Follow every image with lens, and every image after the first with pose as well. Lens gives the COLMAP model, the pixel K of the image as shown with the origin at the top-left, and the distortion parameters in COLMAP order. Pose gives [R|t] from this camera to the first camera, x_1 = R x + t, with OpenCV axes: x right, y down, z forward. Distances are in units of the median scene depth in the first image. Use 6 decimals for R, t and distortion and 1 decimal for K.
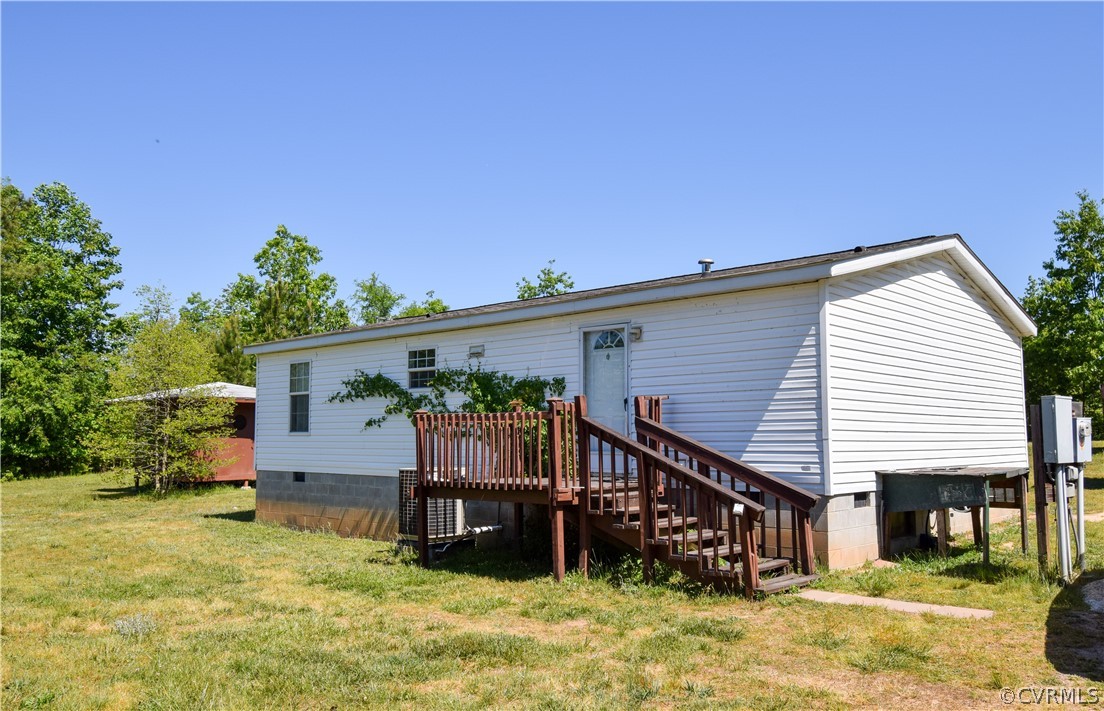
lens RADIAL K [[897.0, 0, 551.8], [0, 897.0, 362.2], [0, 0, 1]] dist [-0.006436, 0.001253]
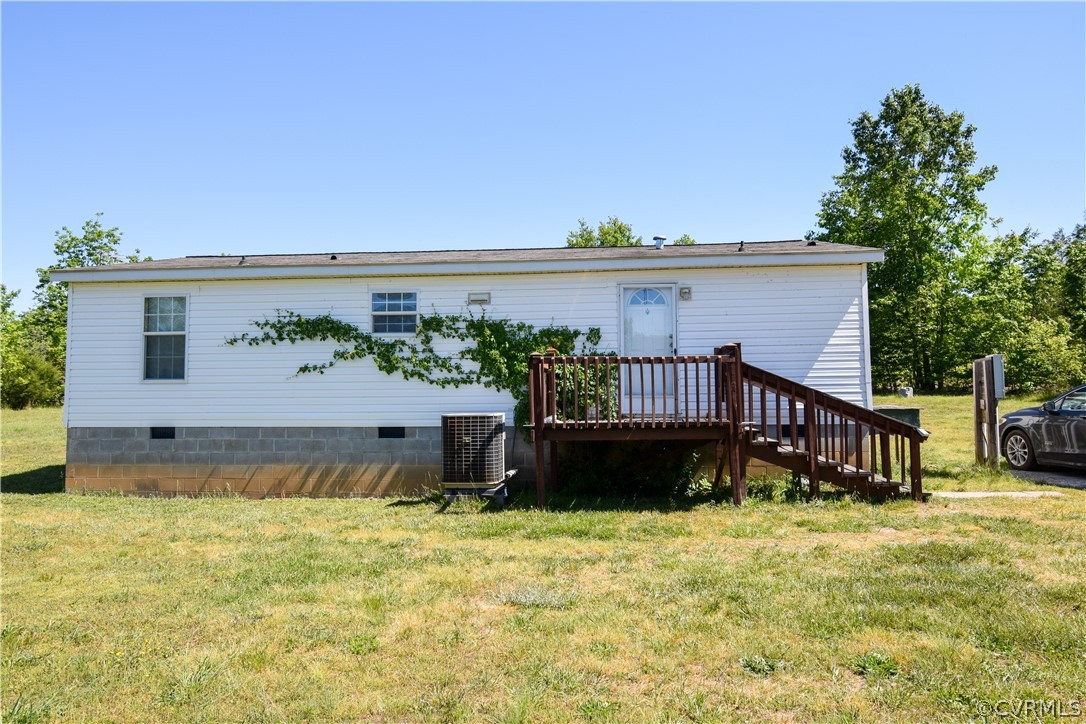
lens RADIAL K [[775.0, 0, 542.9], [0, 775.0, 354.9], [0, 0, 1]] dist [-0.000279, -0.002135]
pose [[0.790557, 0.033681, 0.611462, -0.512414], [-0.047330, 0.998860, 0.006172, 0.039093], [-0.610557, -0.033820, 0.791250, 0.248265]]
